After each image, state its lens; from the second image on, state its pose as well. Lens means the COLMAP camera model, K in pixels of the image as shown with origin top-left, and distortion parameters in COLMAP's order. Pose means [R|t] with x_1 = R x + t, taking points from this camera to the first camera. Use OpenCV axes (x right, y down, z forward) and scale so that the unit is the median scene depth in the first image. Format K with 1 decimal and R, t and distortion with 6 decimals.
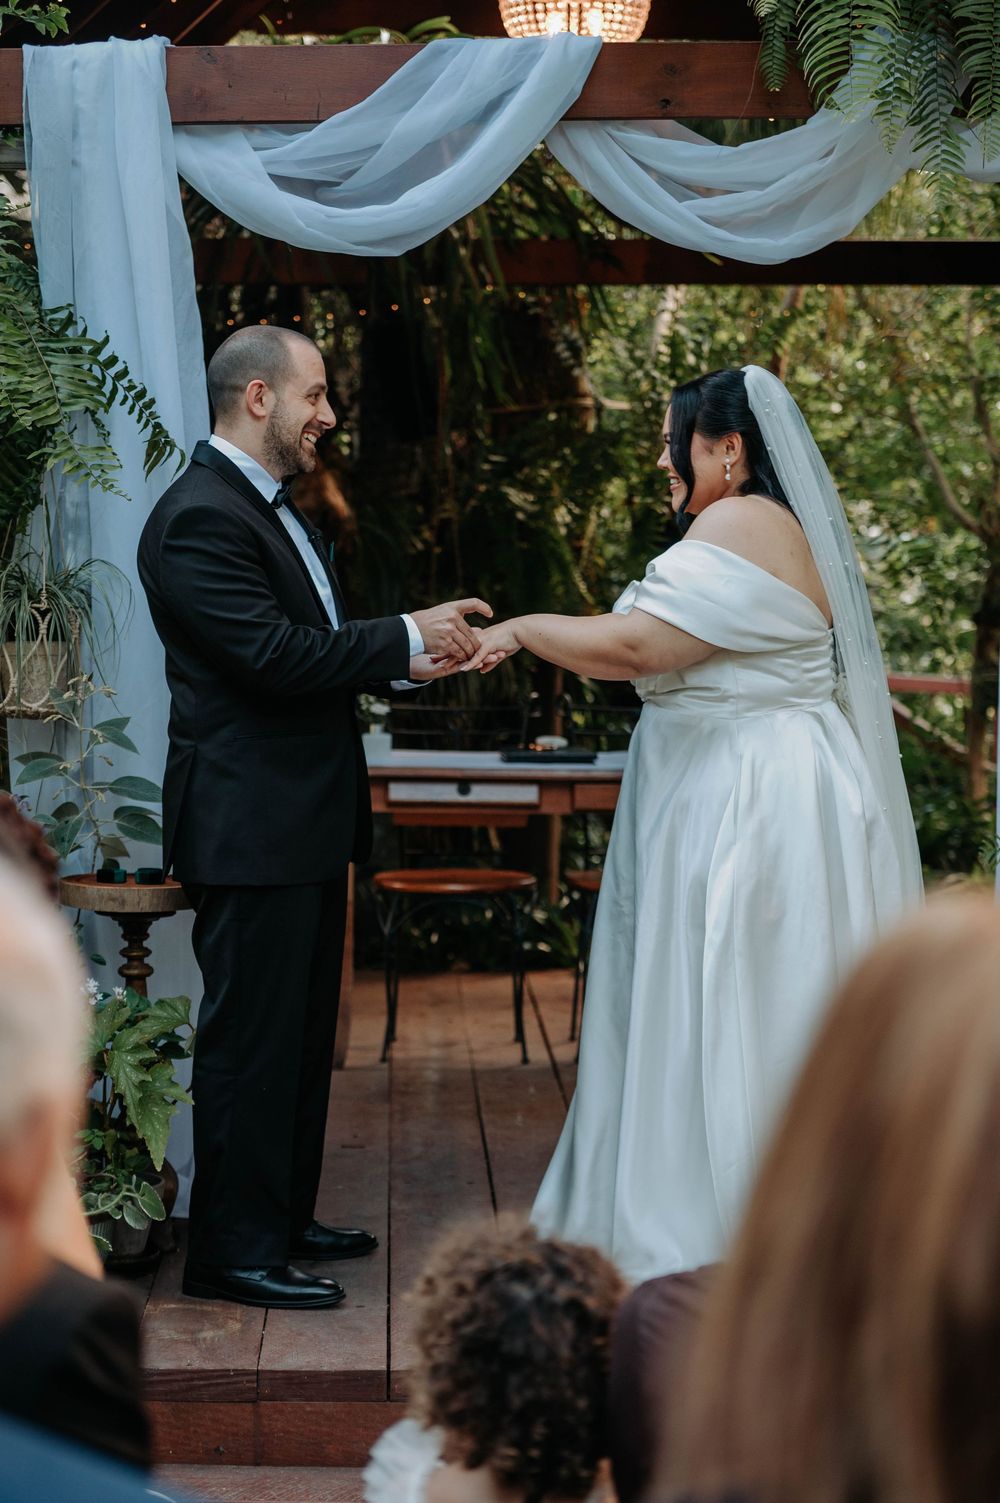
lens RADIAL K [[3226.7, 0, 498.4], [0, 3226.7, 749.8], [0, 0, 1]] dist [-0.109309, 0.000000]
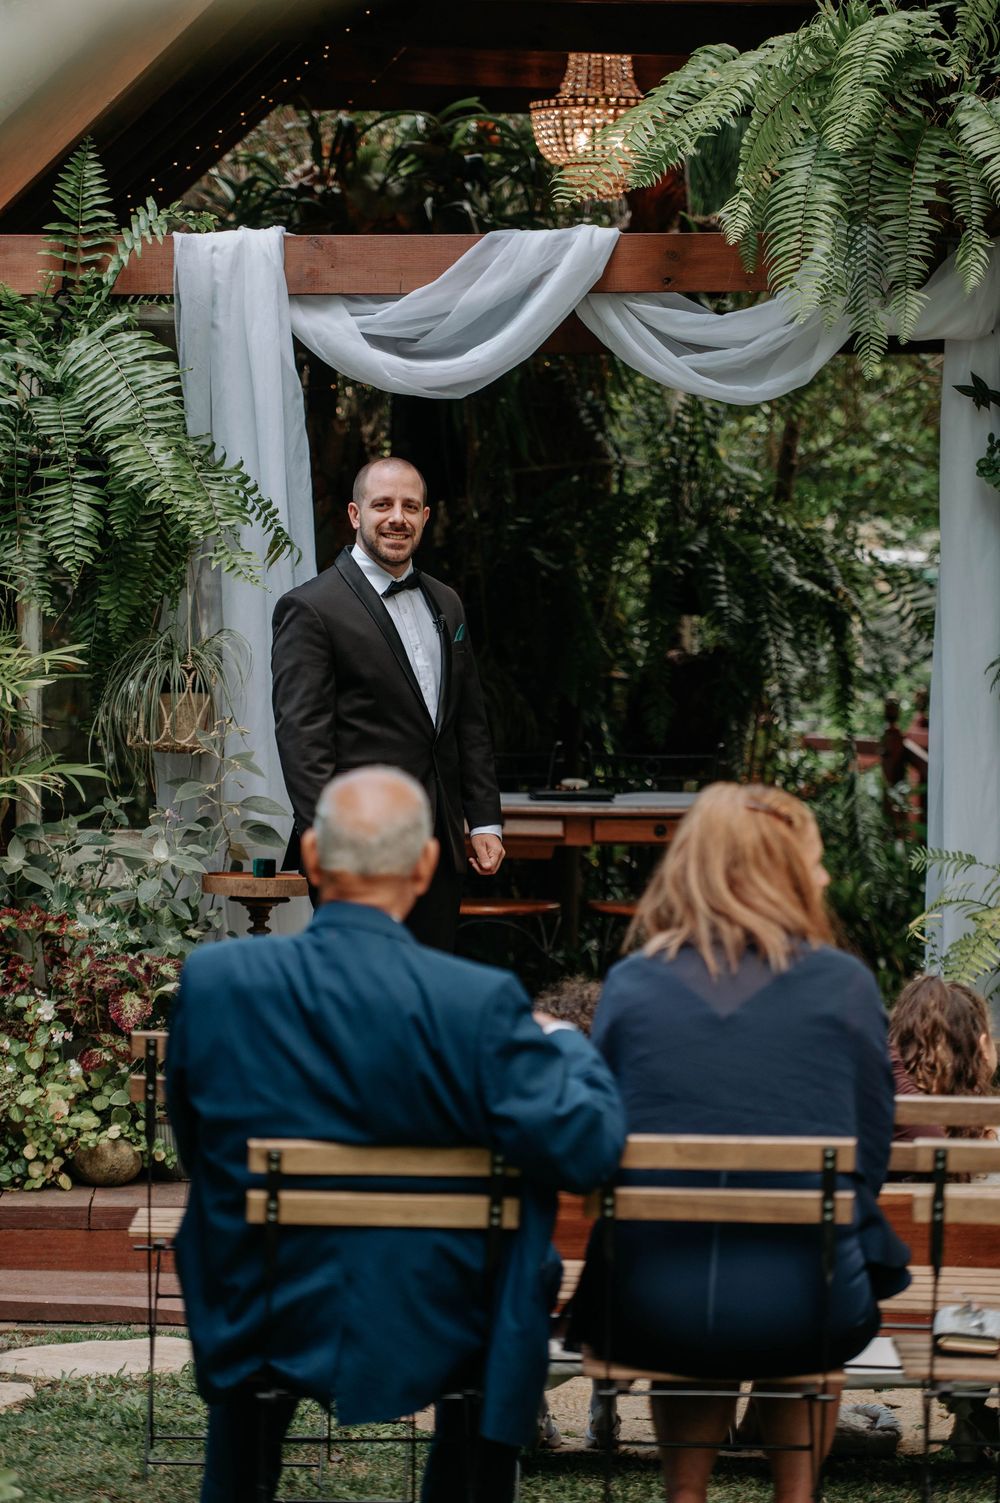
lens RADIAL K [[3770.5, 0, 498.8], [0, 3770.5, 753.0], [0, 0, 1]] dist [0.215589, 0.000000]
pose [[0.999981, 0.005730, -0.002170, -0.011958], [-0.005767, 0.999834, -0.017276, 0.016276], [0.002071, 0.017288, 0.999848, -0.529200]]
